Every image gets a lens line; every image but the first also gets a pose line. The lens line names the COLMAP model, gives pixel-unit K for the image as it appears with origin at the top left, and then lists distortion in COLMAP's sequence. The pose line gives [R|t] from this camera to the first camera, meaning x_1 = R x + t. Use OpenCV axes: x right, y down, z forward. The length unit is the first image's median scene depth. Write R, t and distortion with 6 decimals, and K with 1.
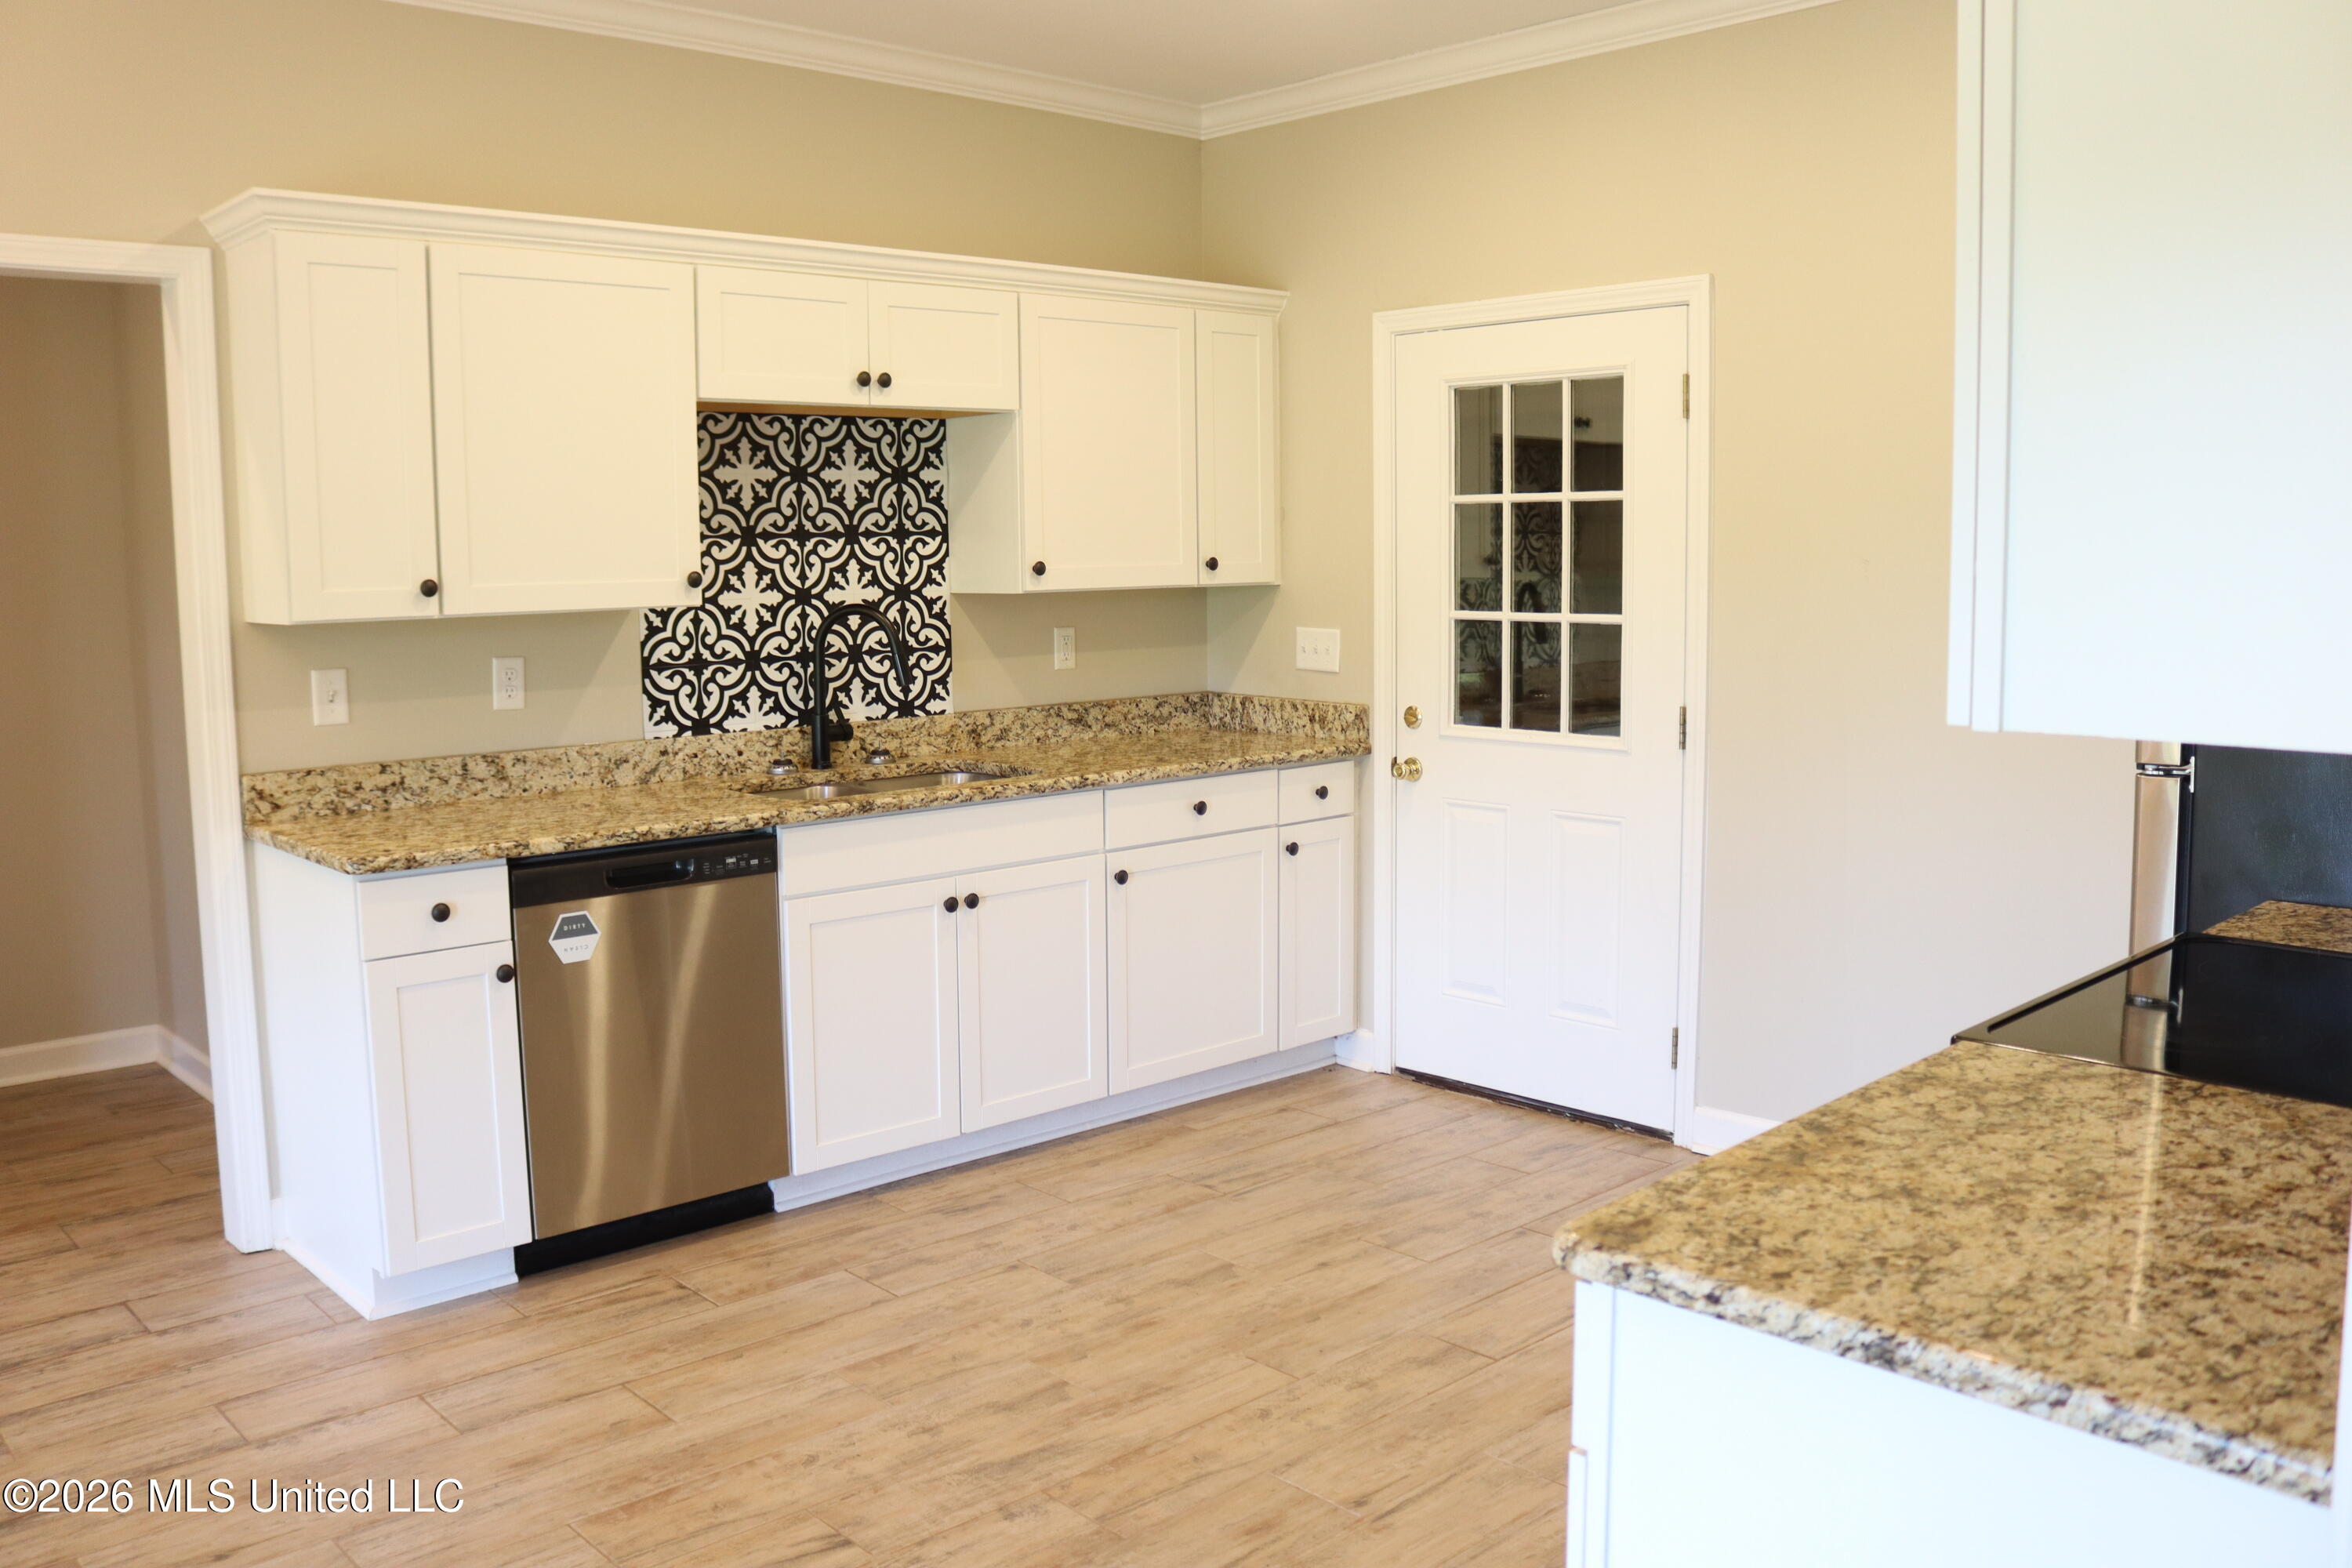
lens RADIAL K [[1939.8, 0, 1159.9], [0, 1939.8, 778.1], [0, 0, 1]] dist [-0.147692, 0.114430]
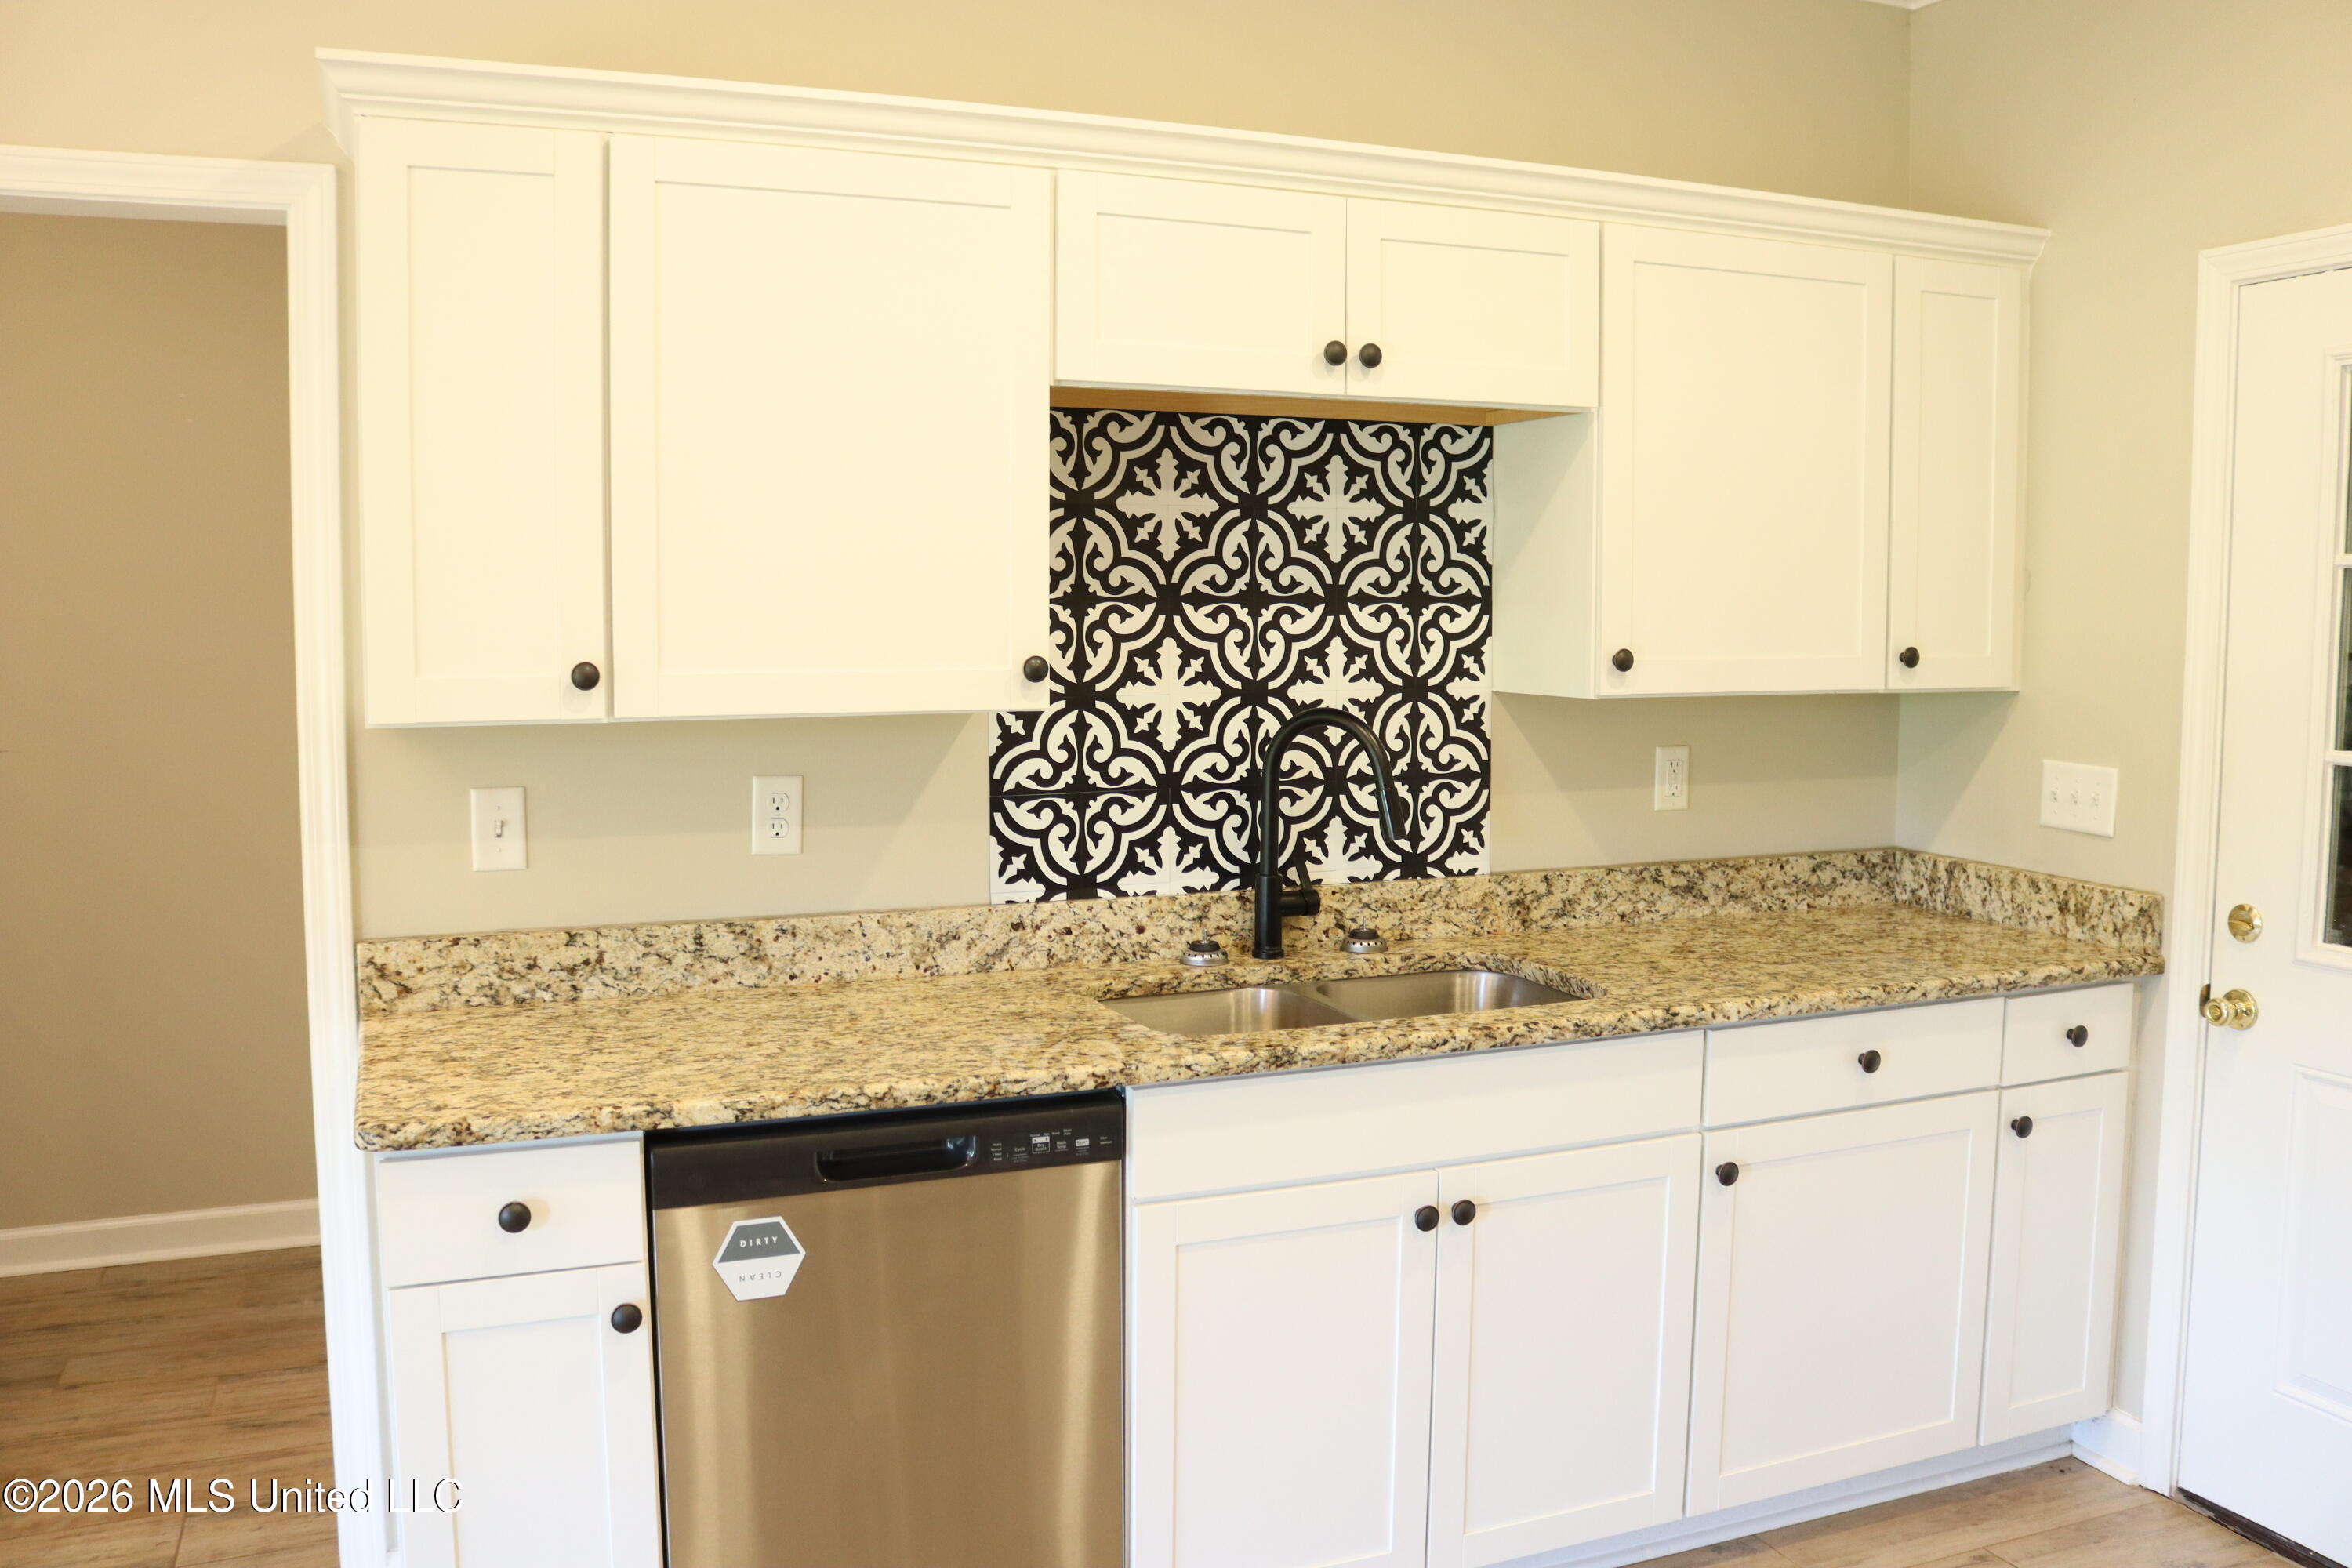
lens RADIAL K [[1939.8, 0, 1174.6], [0, 1939.8, 769.5], [0, 0, 1]] dist [-0.147692, 0.114430]
pose [[0.941385, 0.043115, -0.334568, 0.011434], [-0.053906, 0.998280, -0.023030, -0.051762], [0.332999, 0.039715, 0.942090, 0.372760]]
